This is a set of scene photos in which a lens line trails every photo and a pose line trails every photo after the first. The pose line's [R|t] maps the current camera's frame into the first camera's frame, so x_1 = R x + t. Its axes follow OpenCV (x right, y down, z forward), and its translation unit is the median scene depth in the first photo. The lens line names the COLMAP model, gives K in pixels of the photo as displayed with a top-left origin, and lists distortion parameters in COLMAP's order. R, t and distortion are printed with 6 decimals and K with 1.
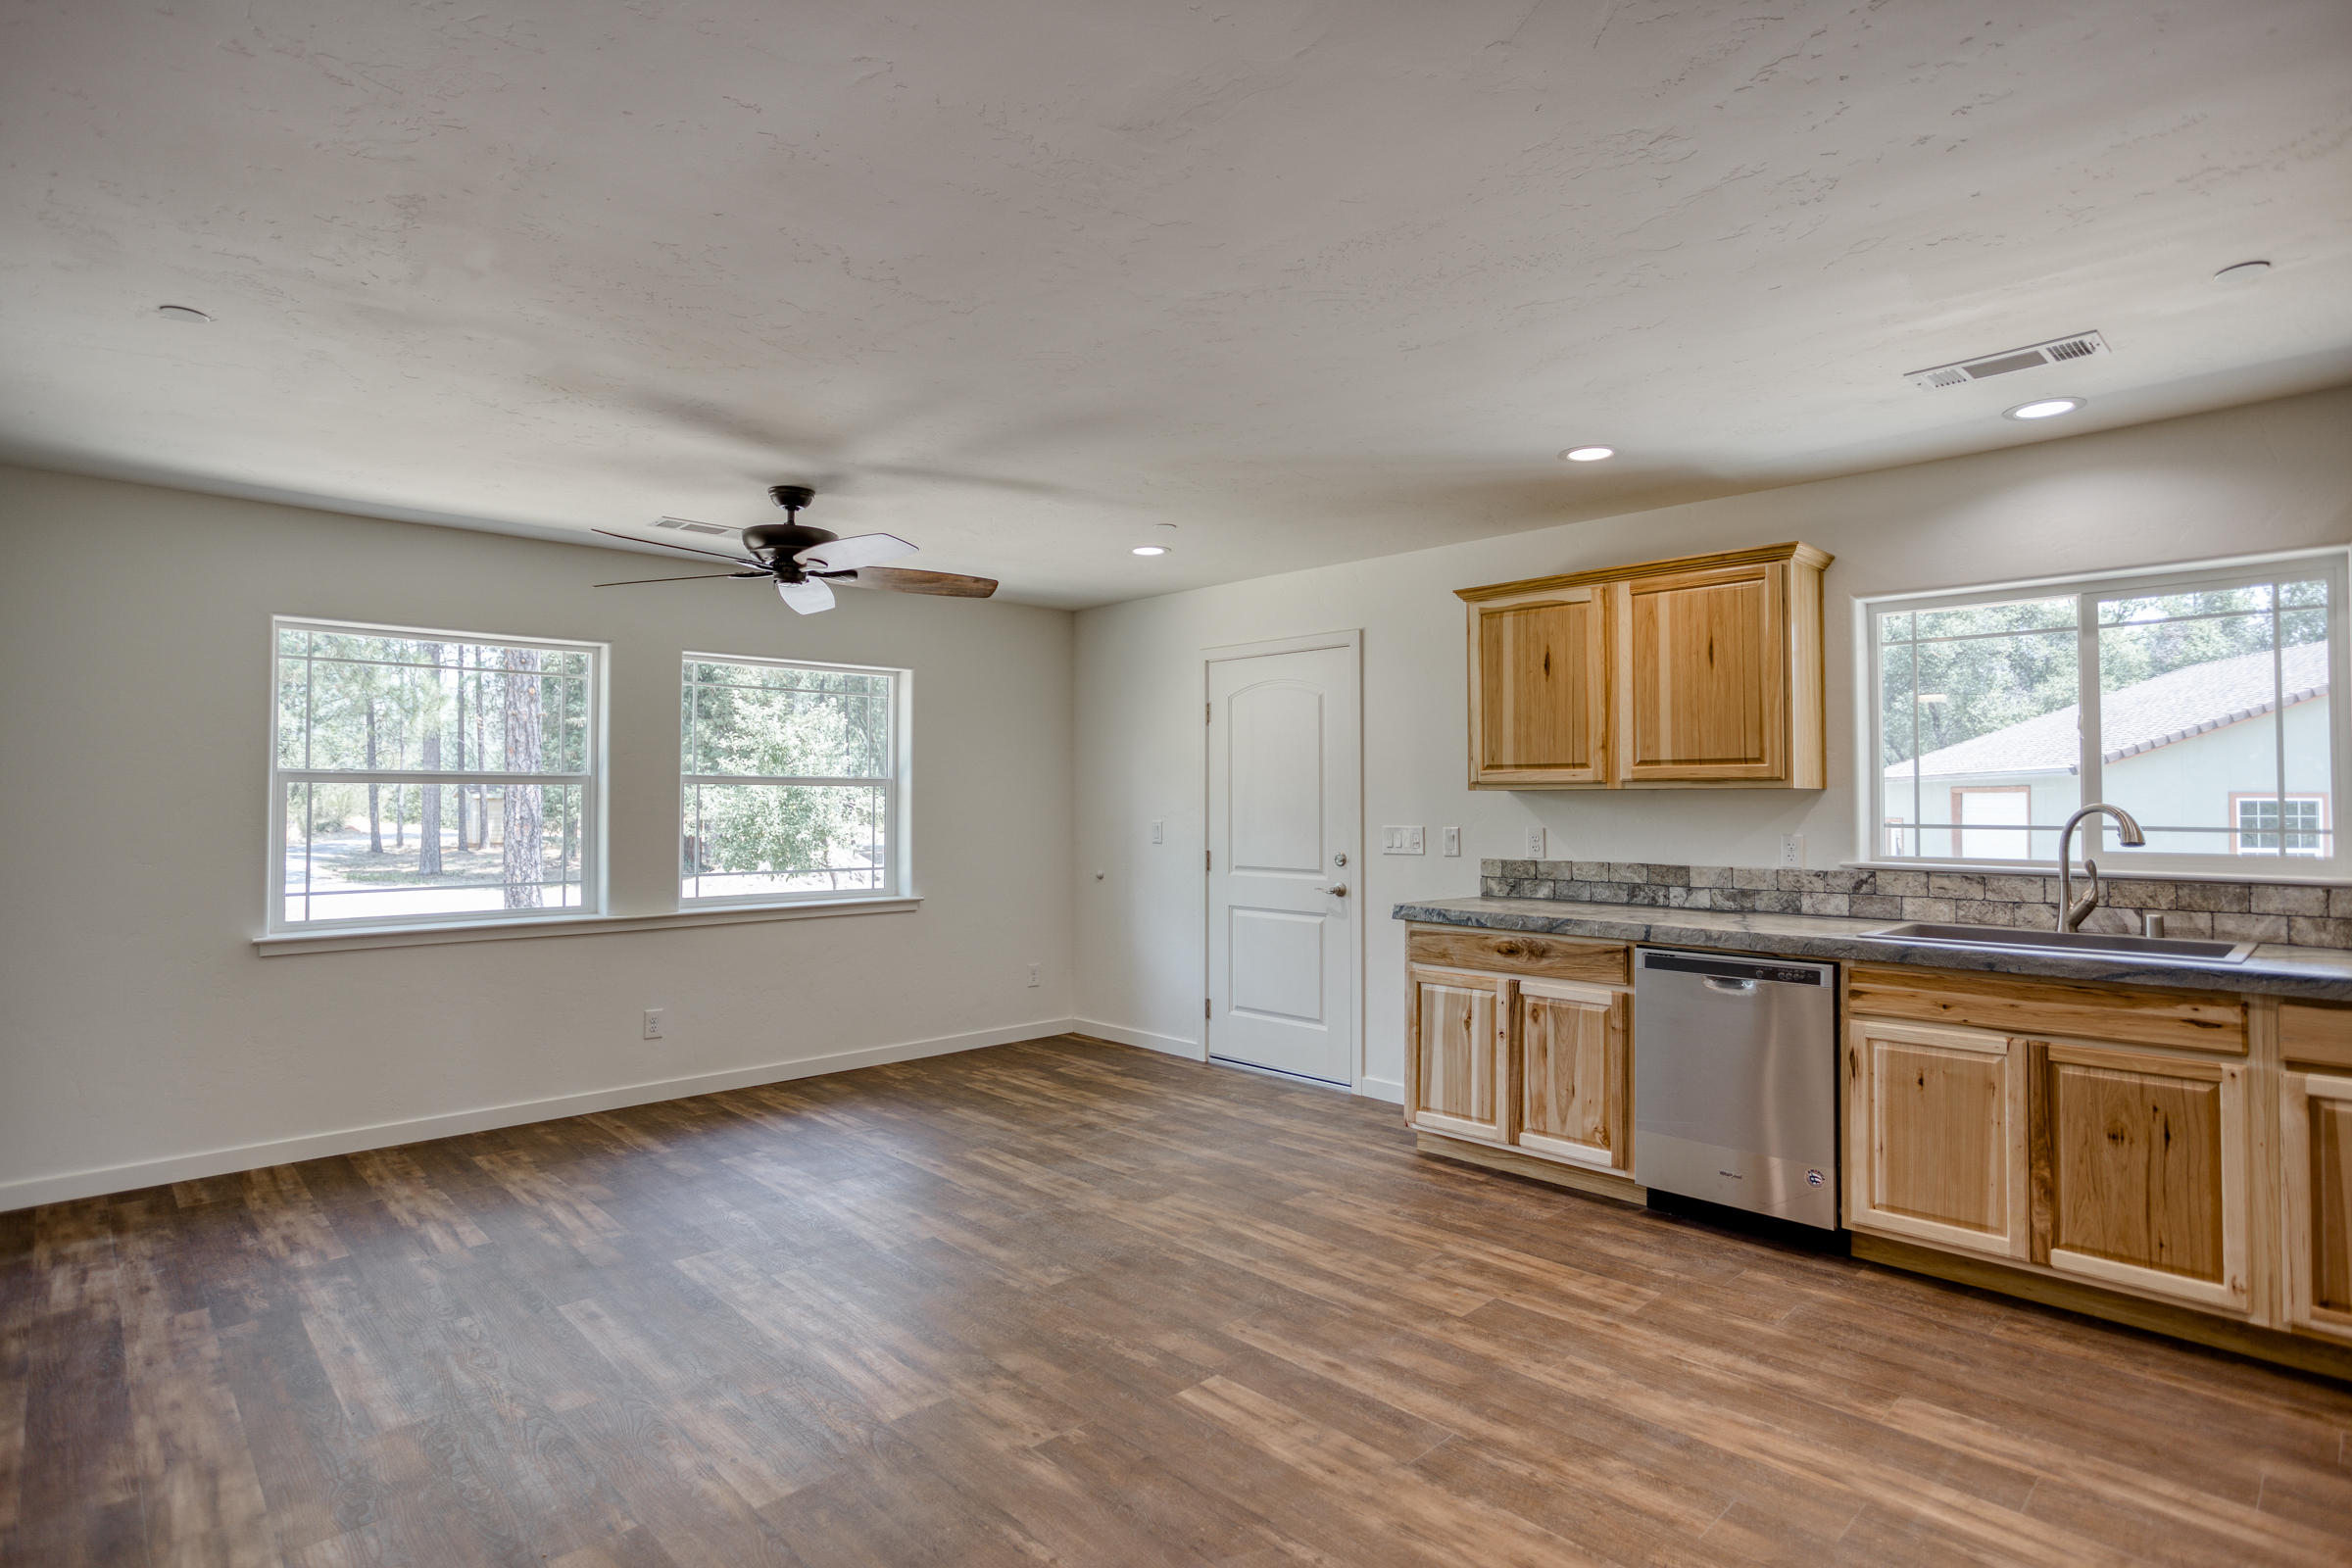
lens RADIAL K [[1232.2, 0, 1175.8], [0, 1232.2, 806.3], [0, 0, 1]] dist [-0.046581, 0.026010]
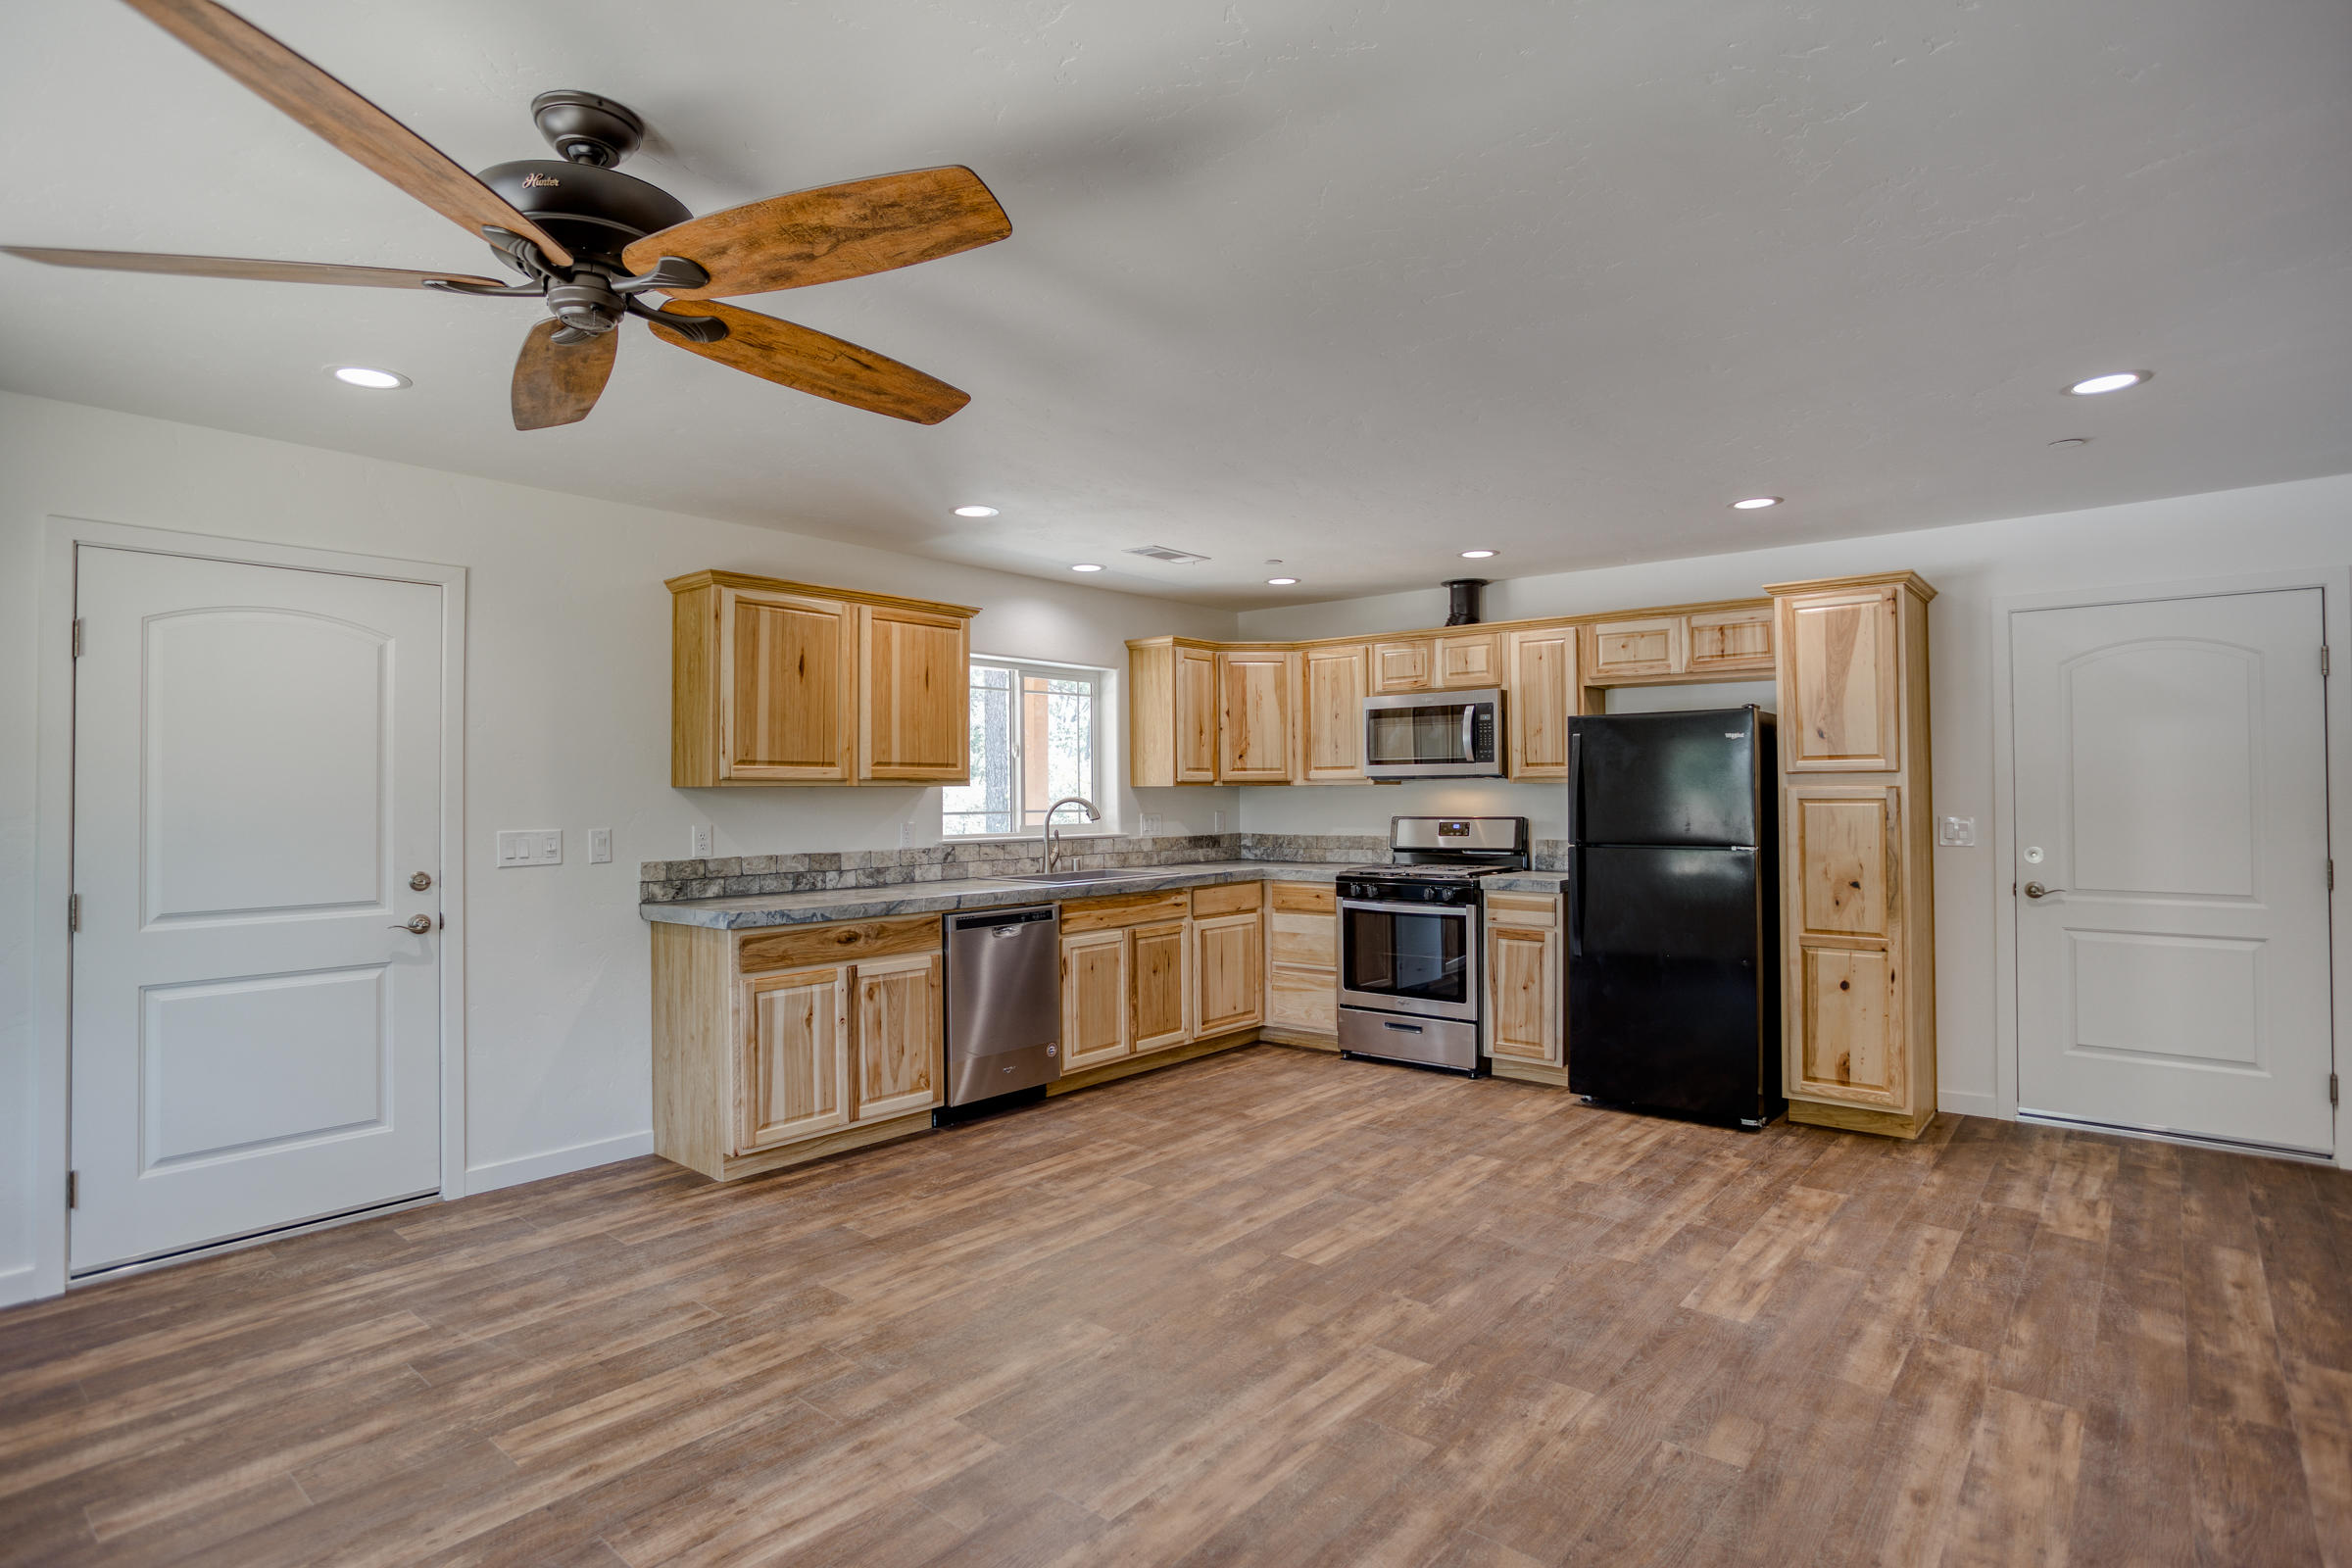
lens RADIAL K [[1232.2, 0, 1175.8], [0, 1232.2, 806.3], [0, 0, 1]] dist [-0.046581, 0.026010]
pose [[-0.134768, -0.008859, 0.990838, -0.834266], [0.008708, 0.999911, 0.010124, -0.004684], [-0.990839, 0.009993, -0.134679, 0.889984]]
